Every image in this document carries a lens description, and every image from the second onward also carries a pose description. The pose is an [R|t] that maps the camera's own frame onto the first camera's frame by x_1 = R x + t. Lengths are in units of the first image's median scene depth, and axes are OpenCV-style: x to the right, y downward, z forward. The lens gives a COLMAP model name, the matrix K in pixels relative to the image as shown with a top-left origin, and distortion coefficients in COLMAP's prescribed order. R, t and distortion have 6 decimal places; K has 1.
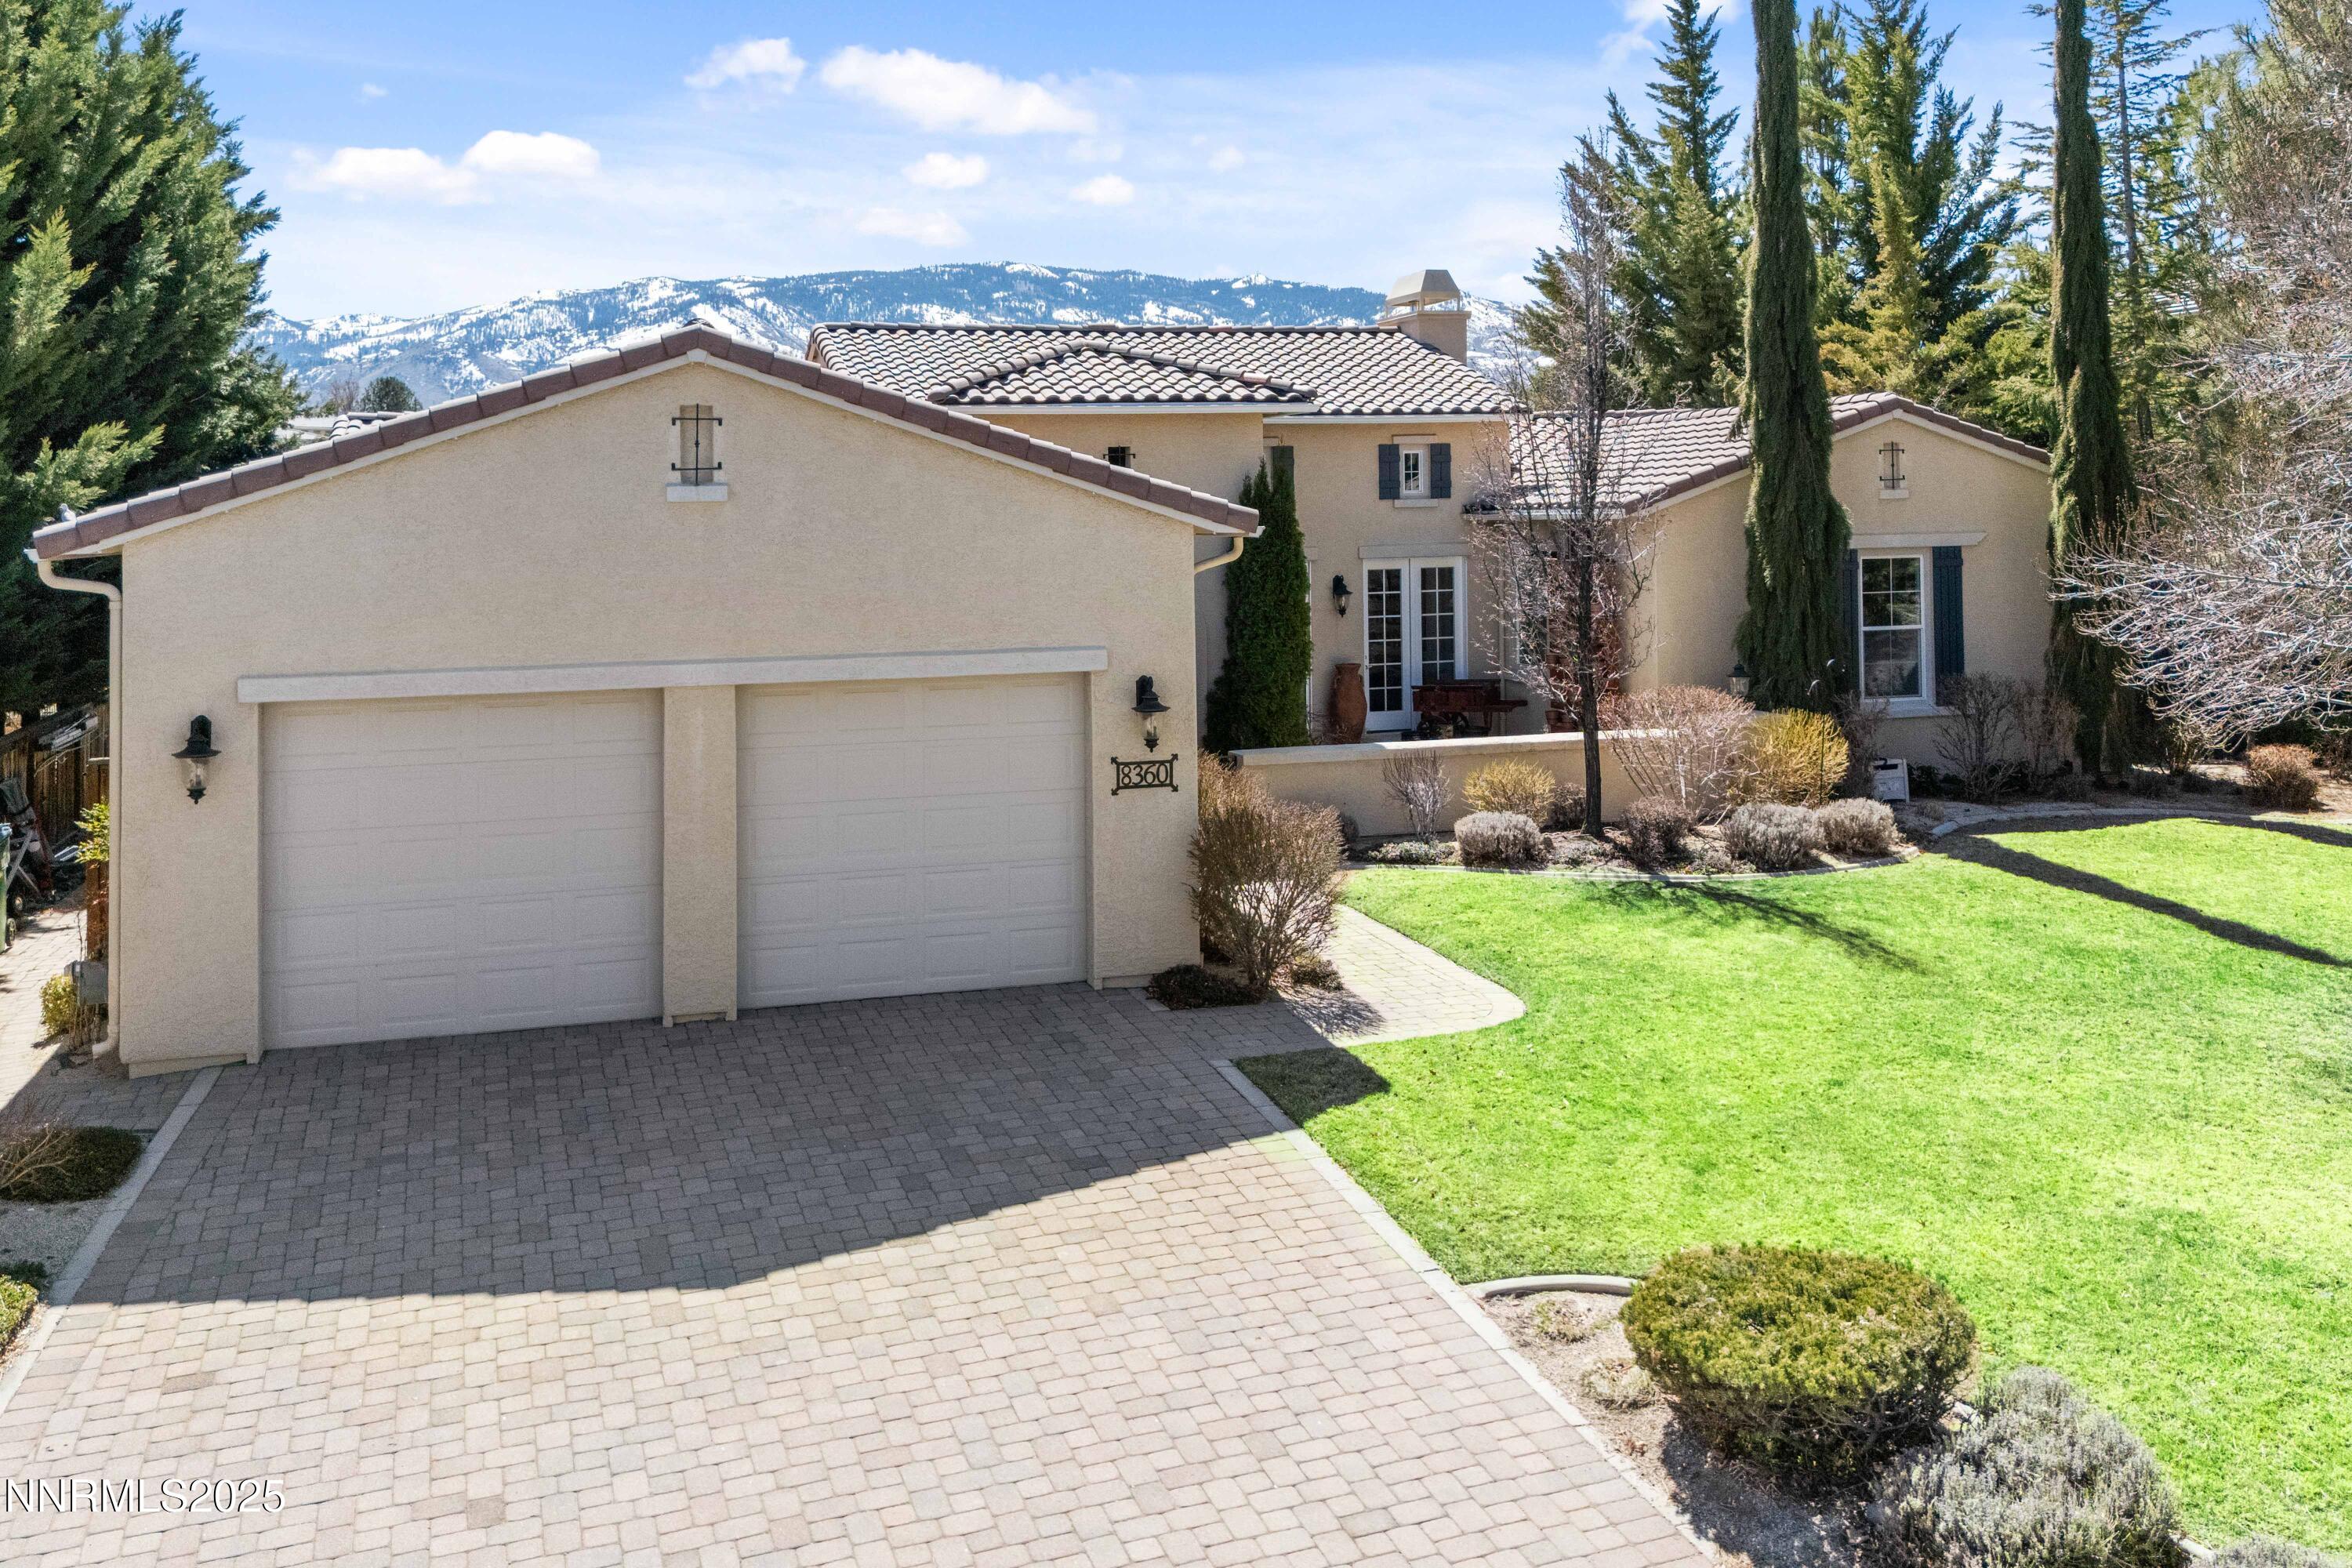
lens RADIAL K [[1638.5, 0, 1184.1], [0, 1638.5, 709.9], [0, 0, 1]] dist [0.043442, 0.007870]
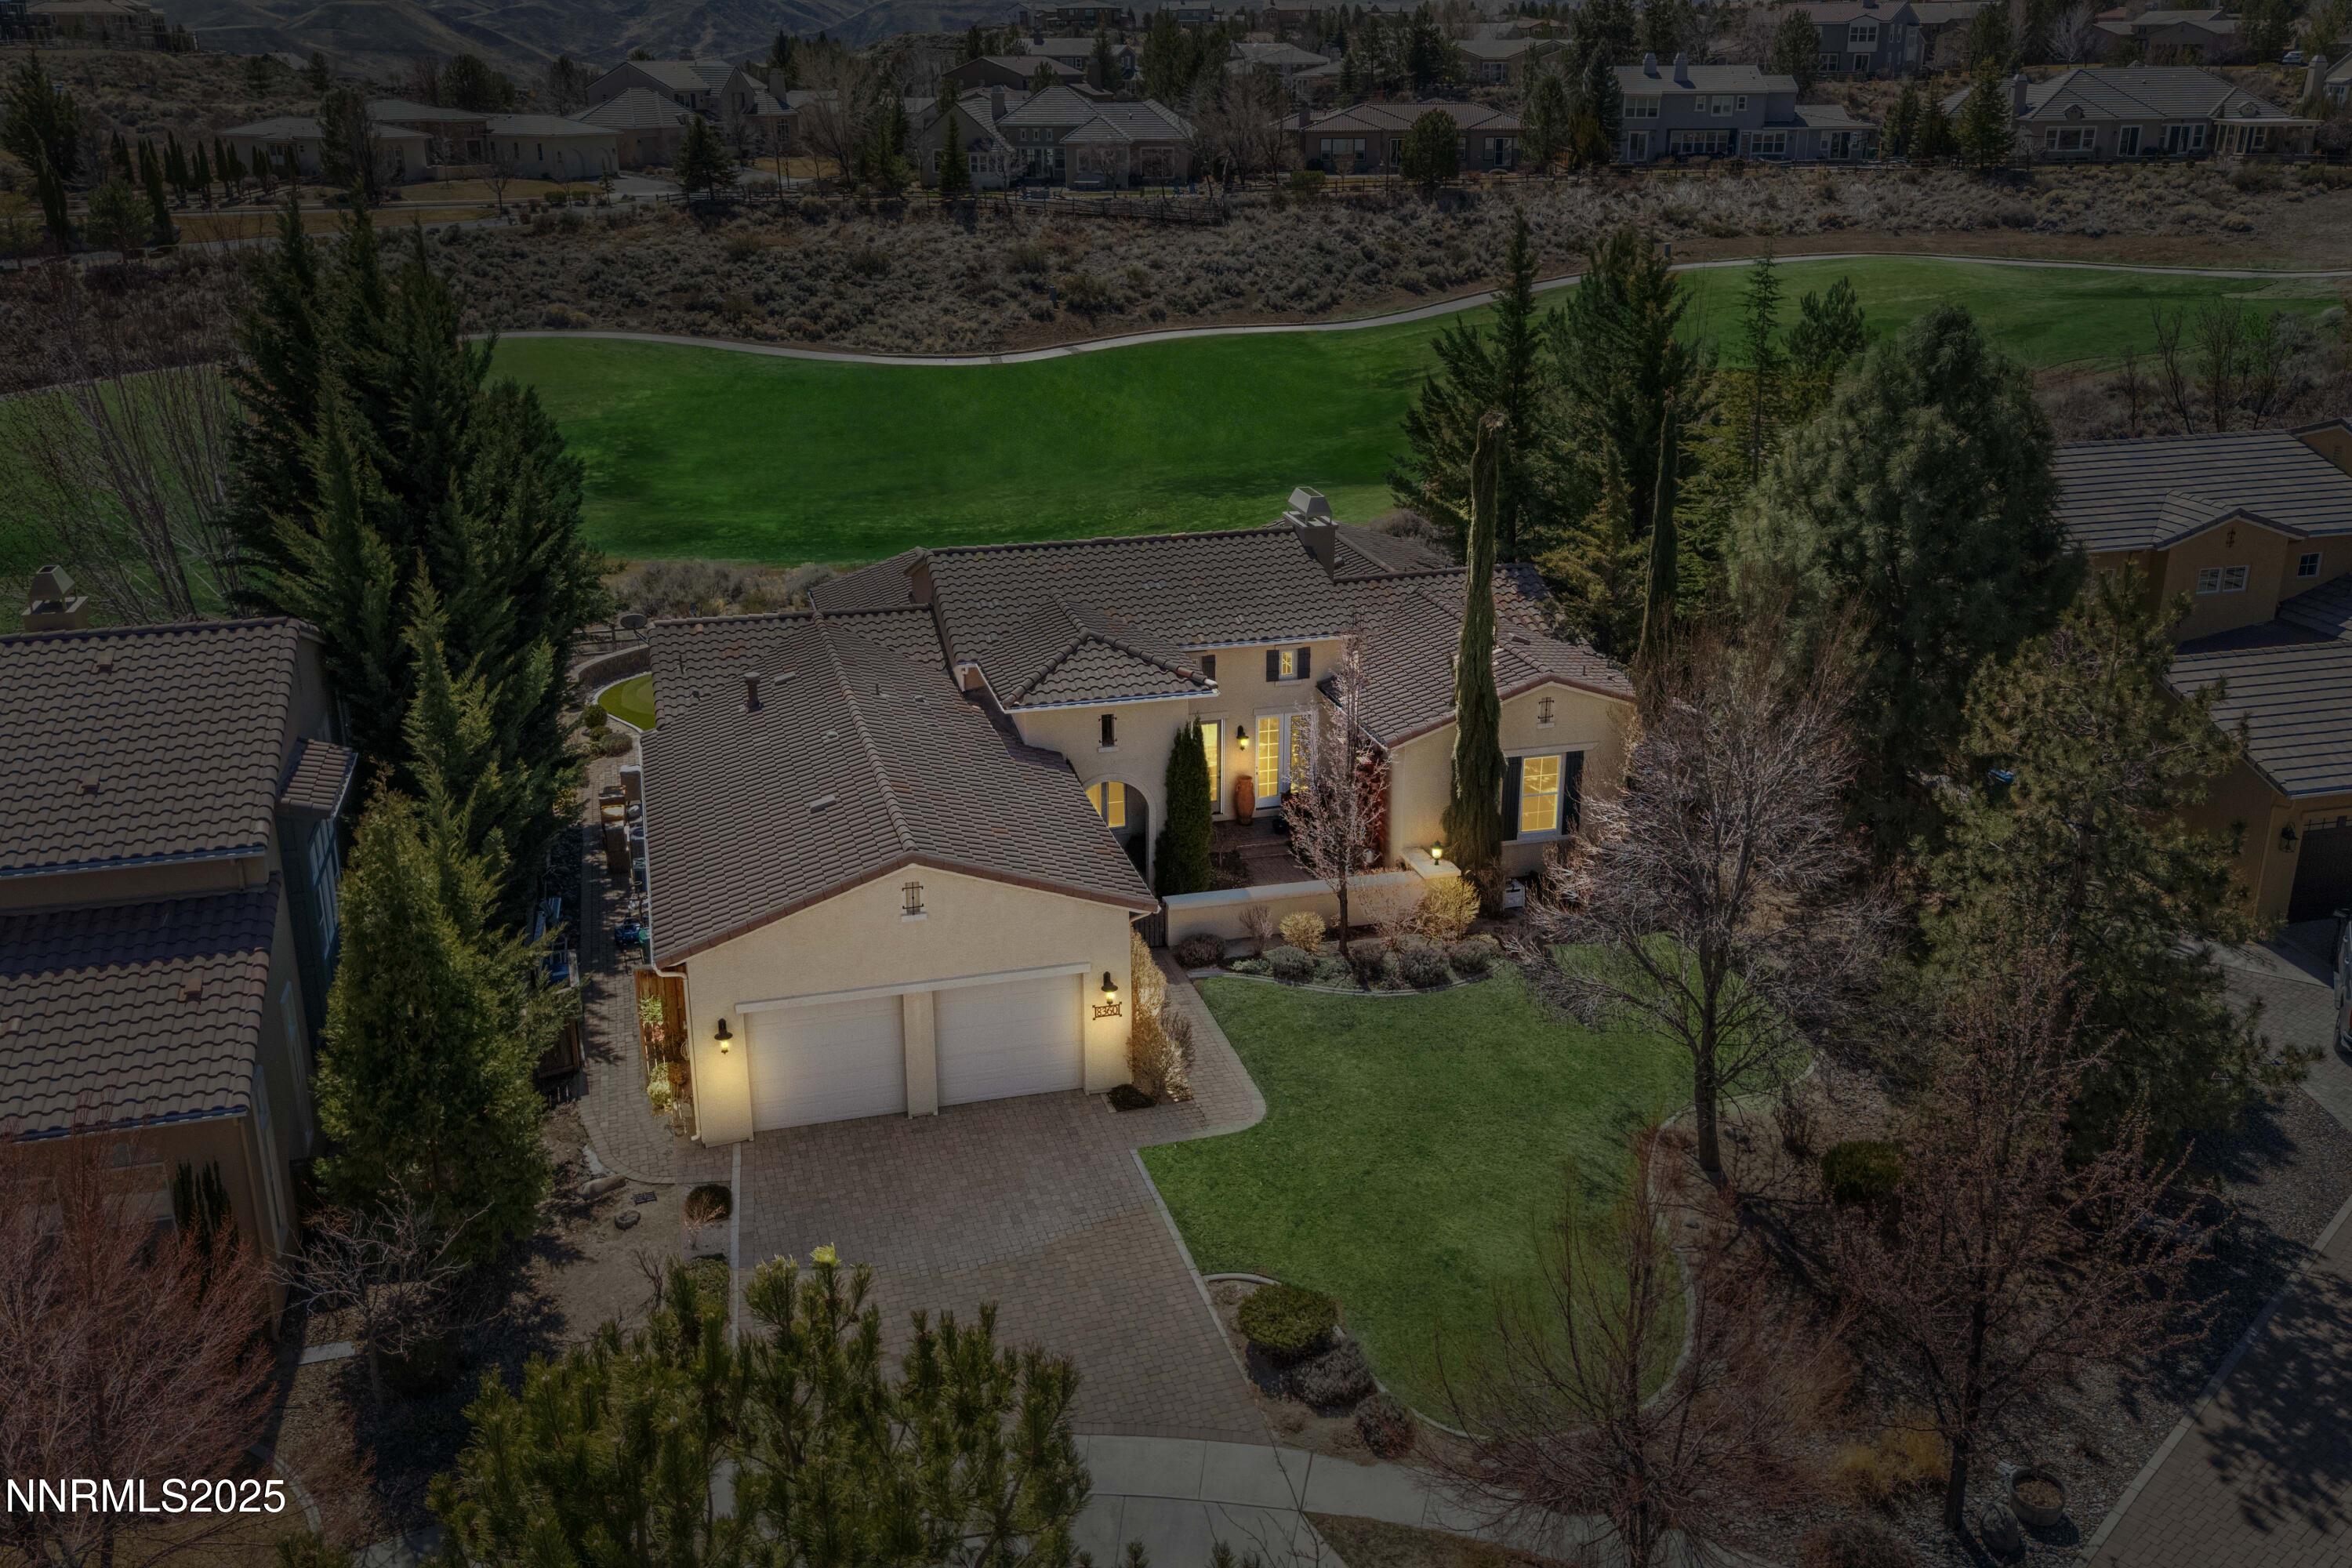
lens RADIAL K [[1638.5, 0, 1184.1], [0, 1638.5, 709.9], [0, 0, 1]] dist [0.043442, 0.007870]
pose [[0.999487, 0.020450, -0.024655, 0.136796], [-0.011486, 0.947310, 0.320112, -1.140390], [0.029902, -0.319664, 0.947059, -1.082411]]
